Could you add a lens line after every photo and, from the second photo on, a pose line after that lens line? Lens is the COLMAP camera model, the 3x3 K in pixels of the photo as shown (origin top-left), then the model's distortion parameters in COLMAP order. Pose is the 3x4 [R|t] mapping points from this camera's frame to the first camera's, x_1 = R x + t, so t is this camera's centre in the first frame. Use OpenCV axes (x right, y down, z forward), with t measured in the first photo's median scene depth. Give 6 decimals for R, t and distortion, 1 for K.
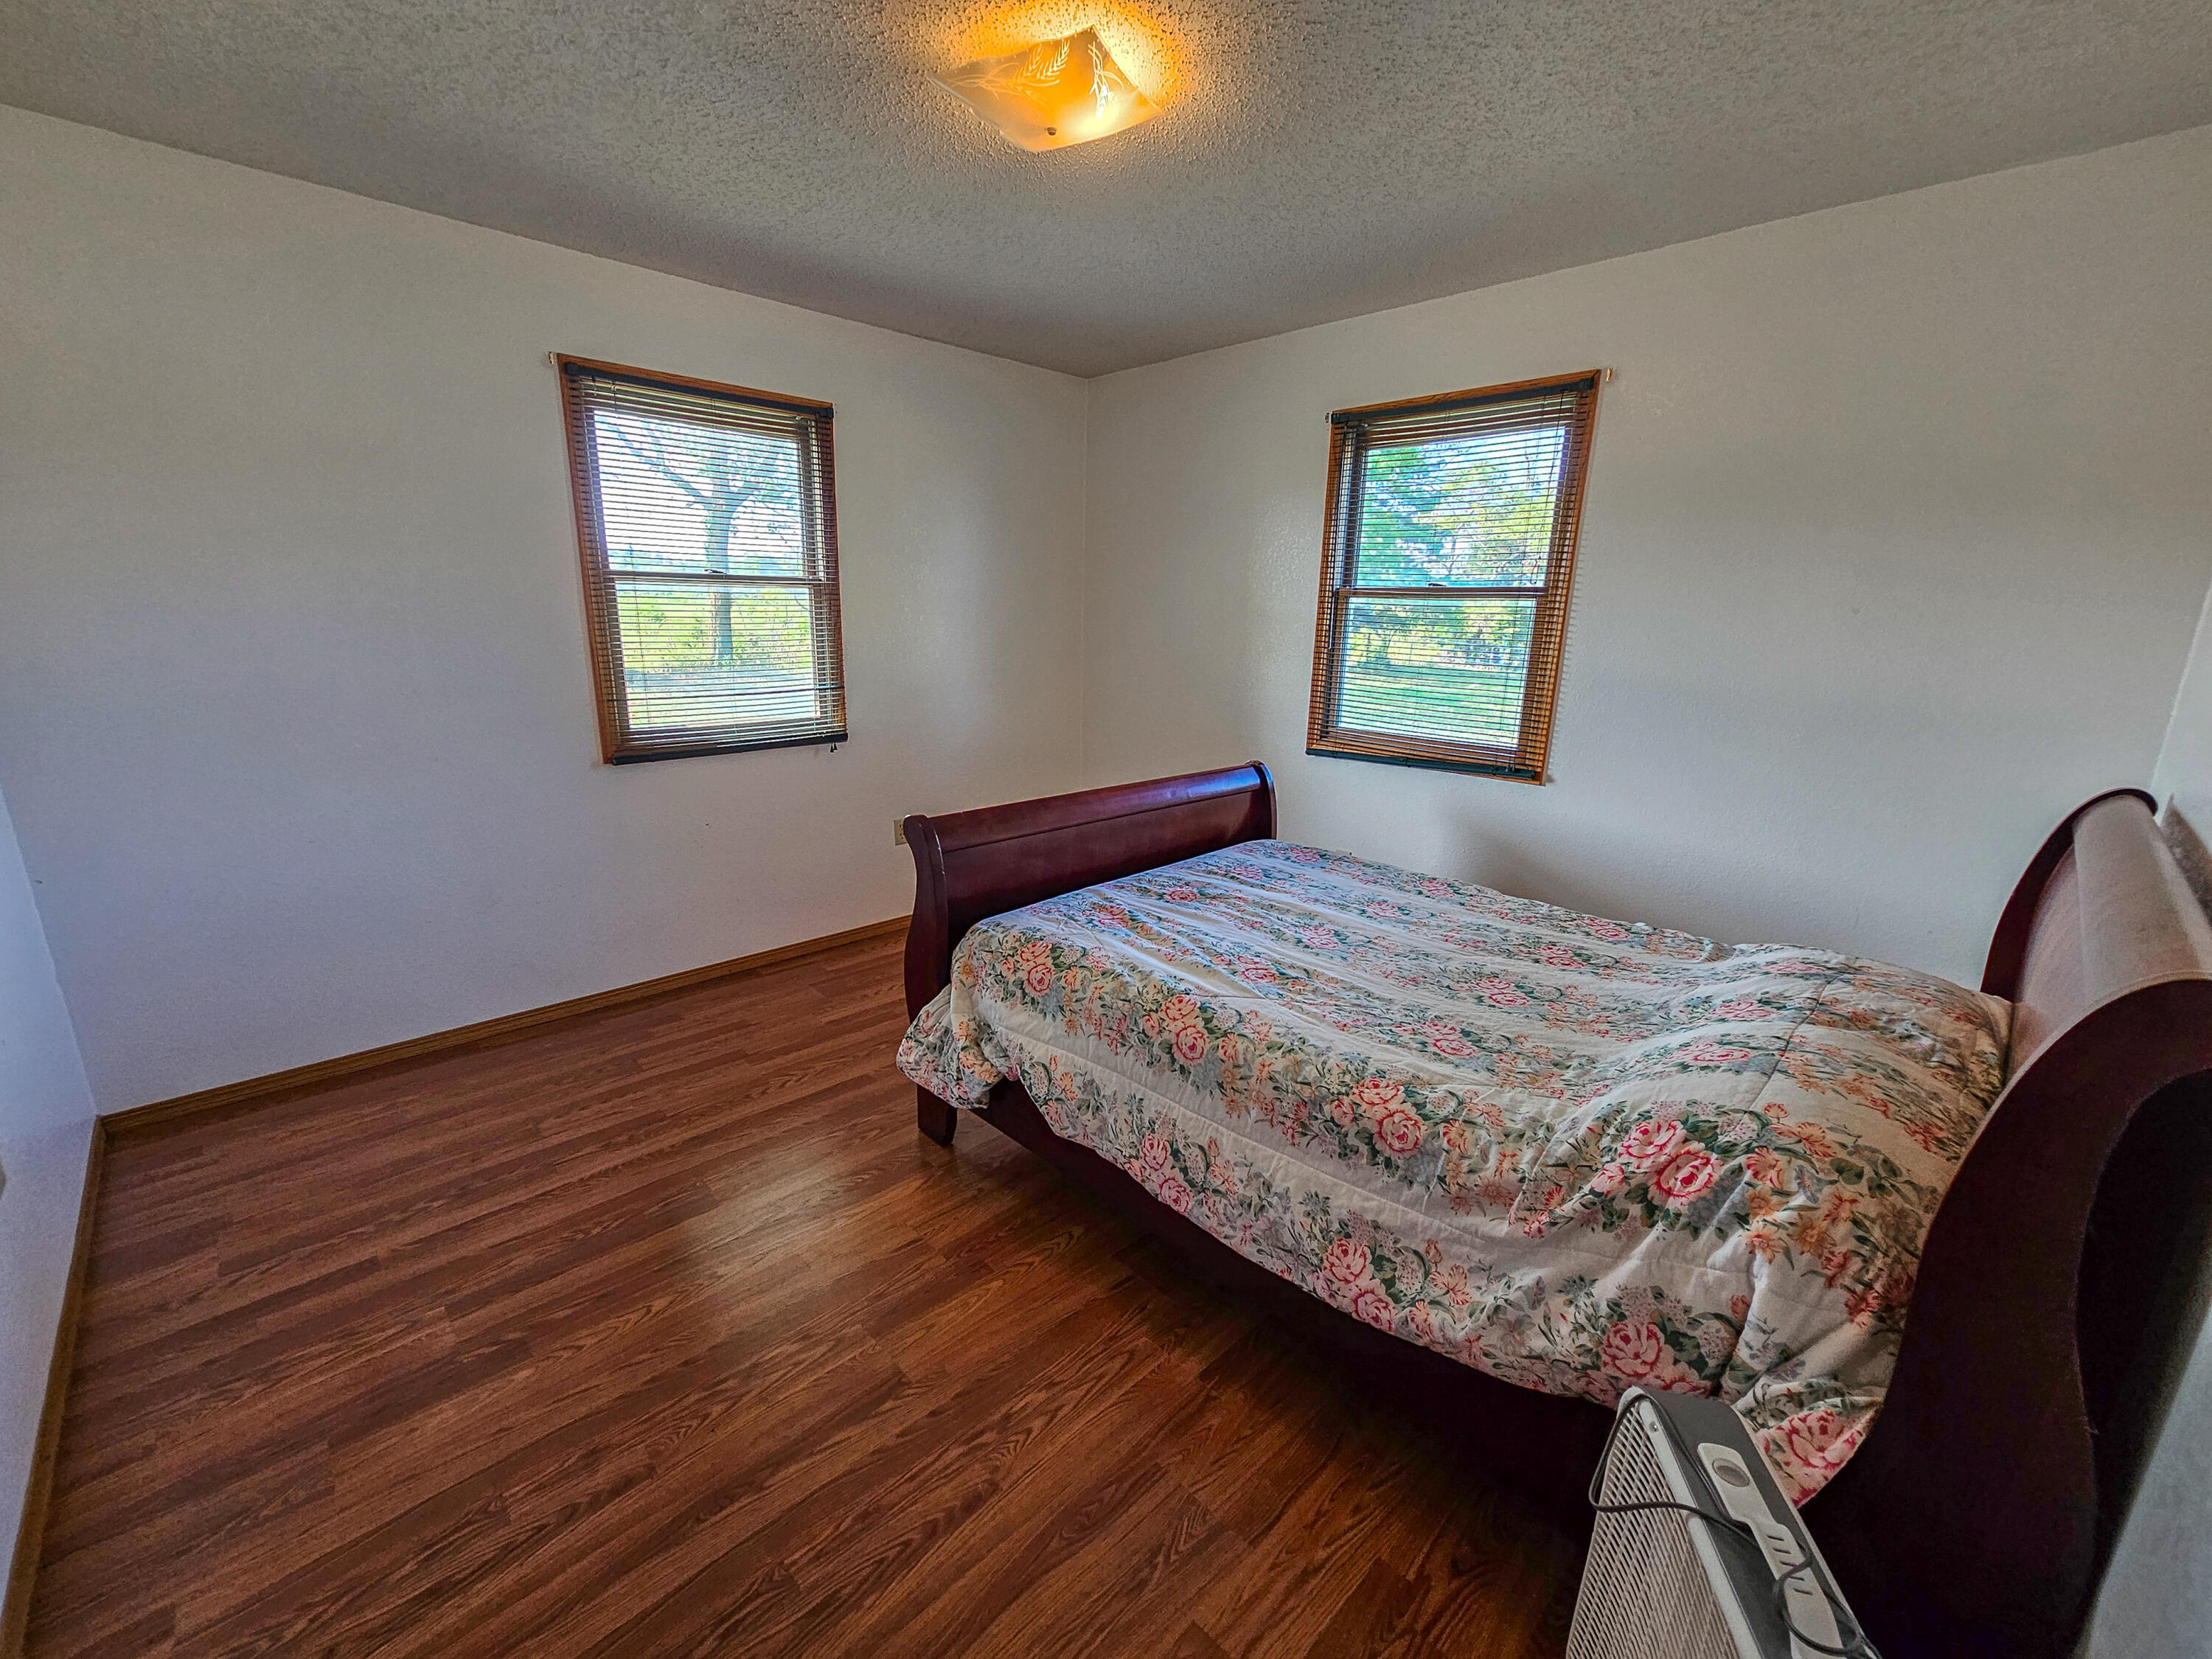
lens RADIAL K [[901.5, 0, 1102.3], [0, 901.5, 830.5], [0, 0, 1]] dist [0.001107, -0.000013]
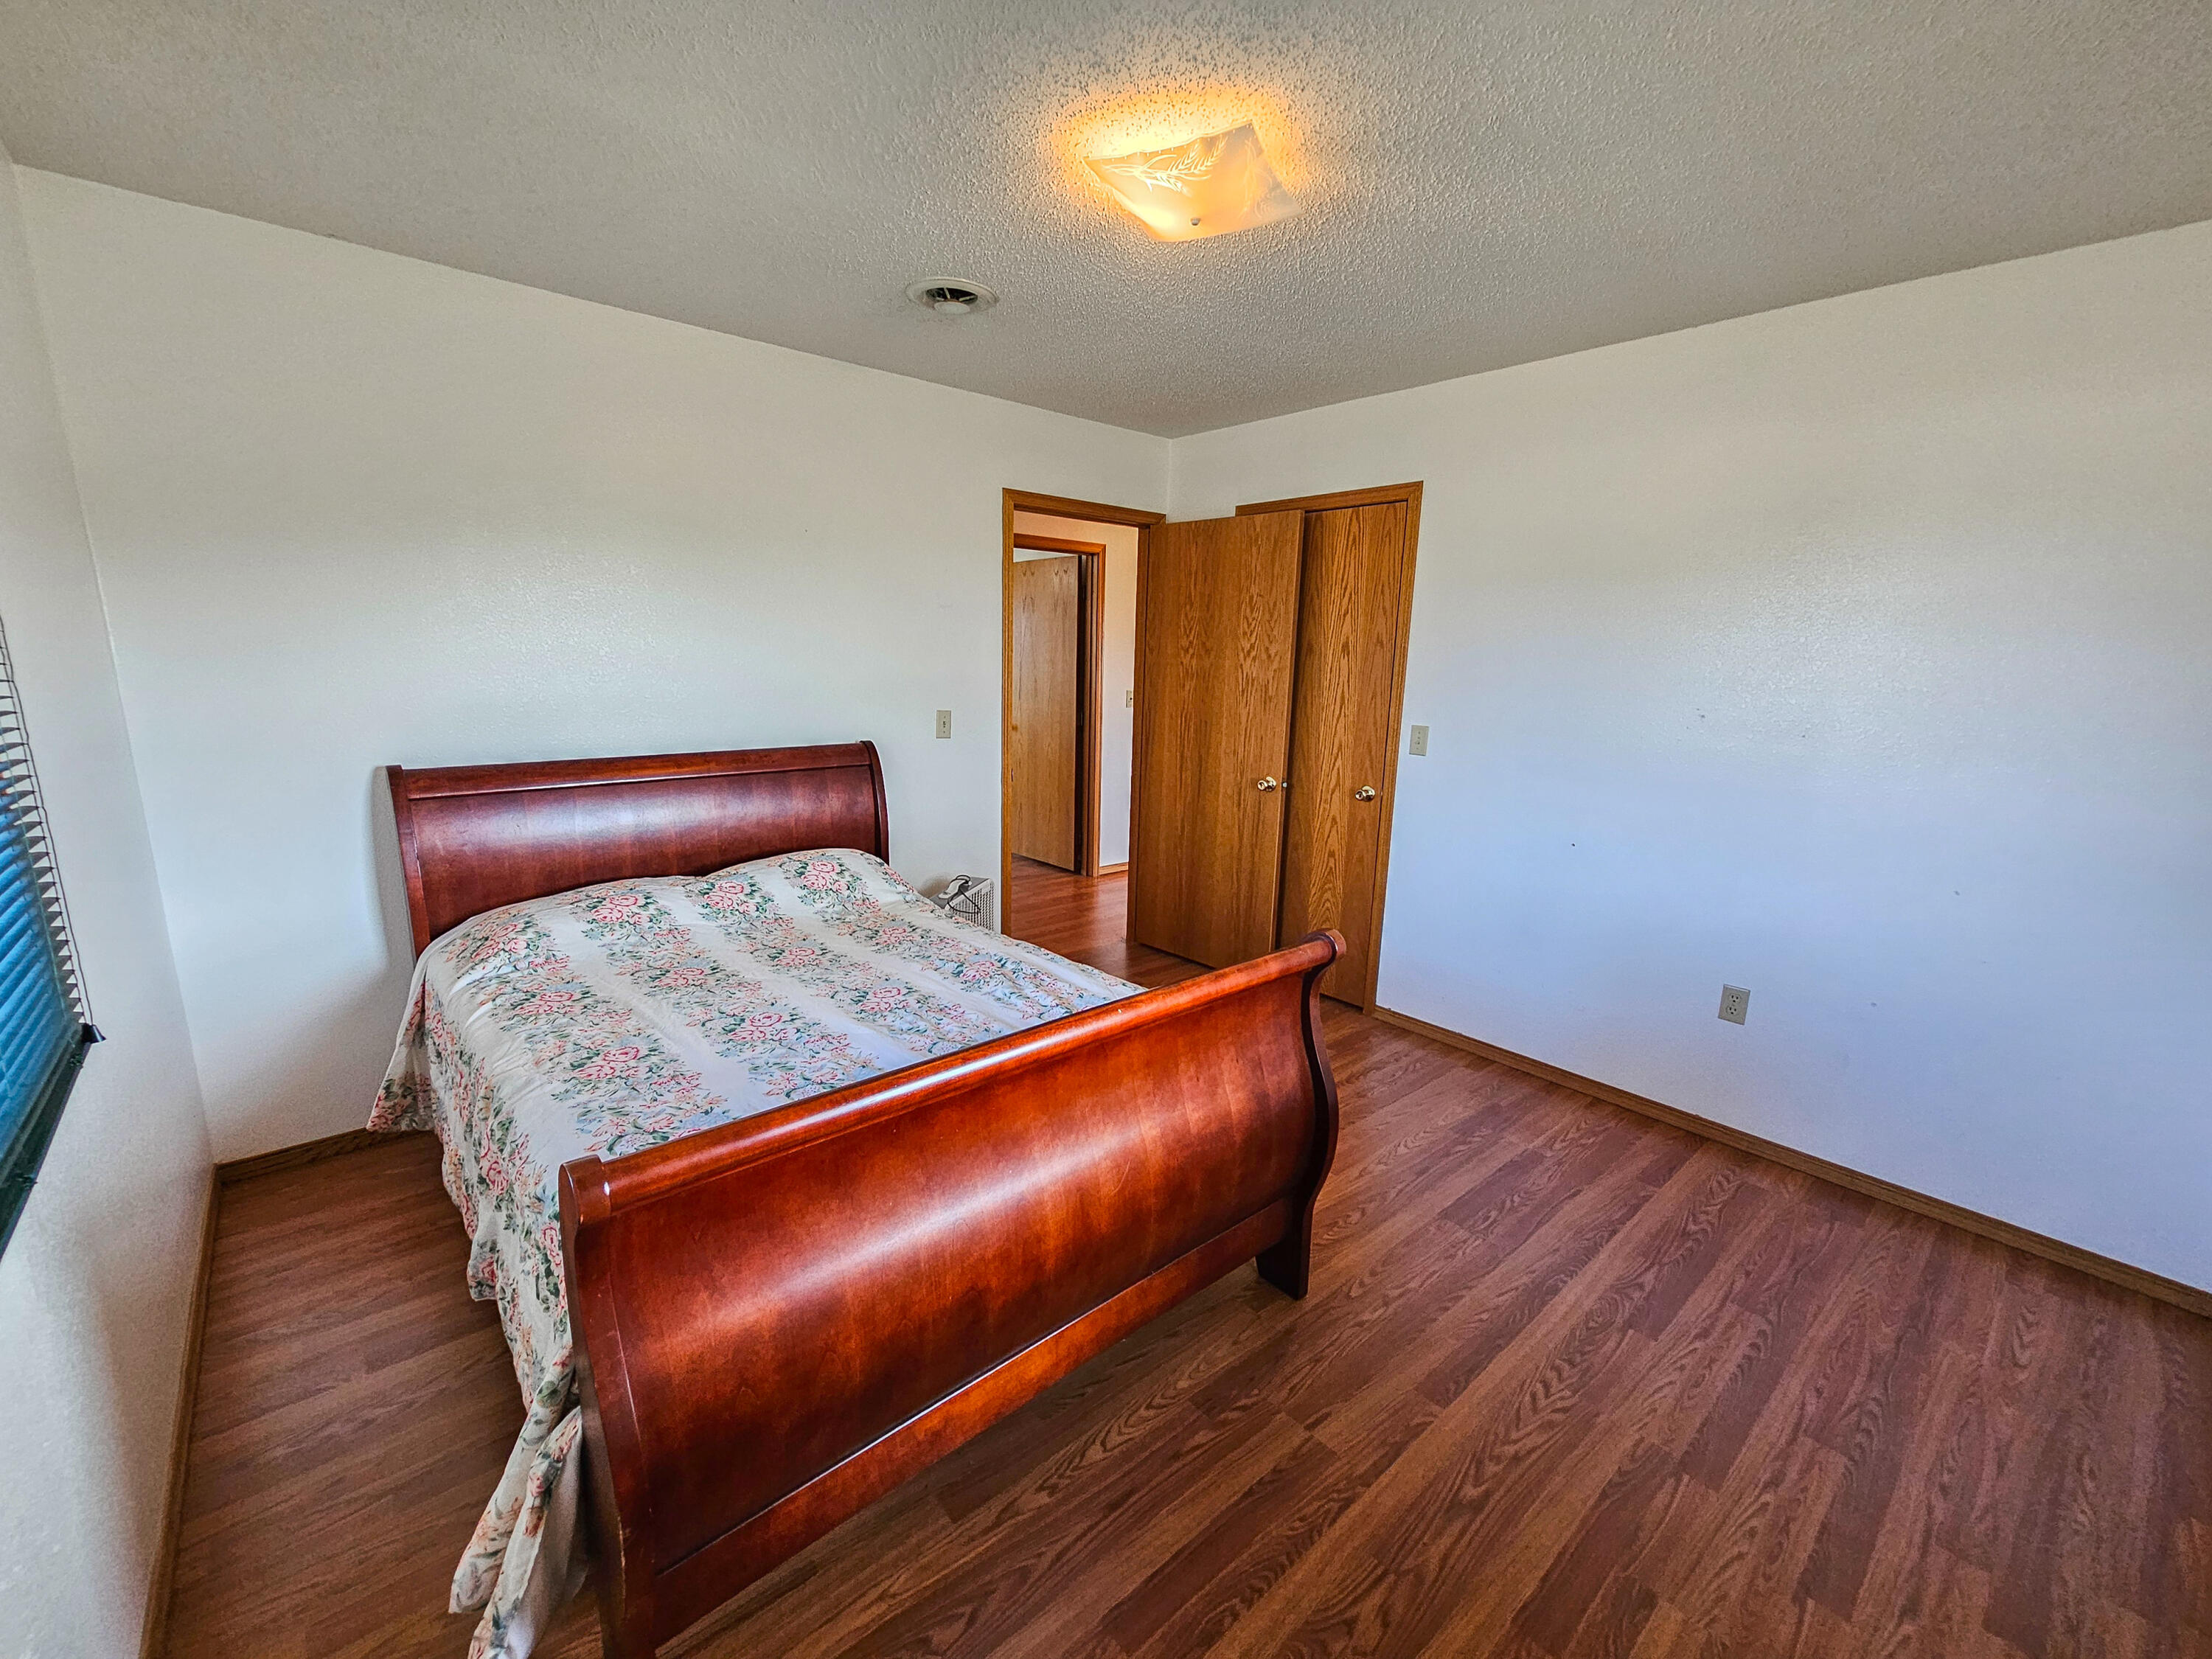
lens RADIAL K [[901.5, 0, 1090.4], [0, 901.5, 845.2], [0, 0, 1]] dist [0.001107, -0.000013]
pose [[-0.996487, -0.069980, 0.046006, -0.027910], [-0.042419, 0.895407, 0.443223, -0.383790], [-0.072211, 0.439714, -0.895230, 1.564796]]
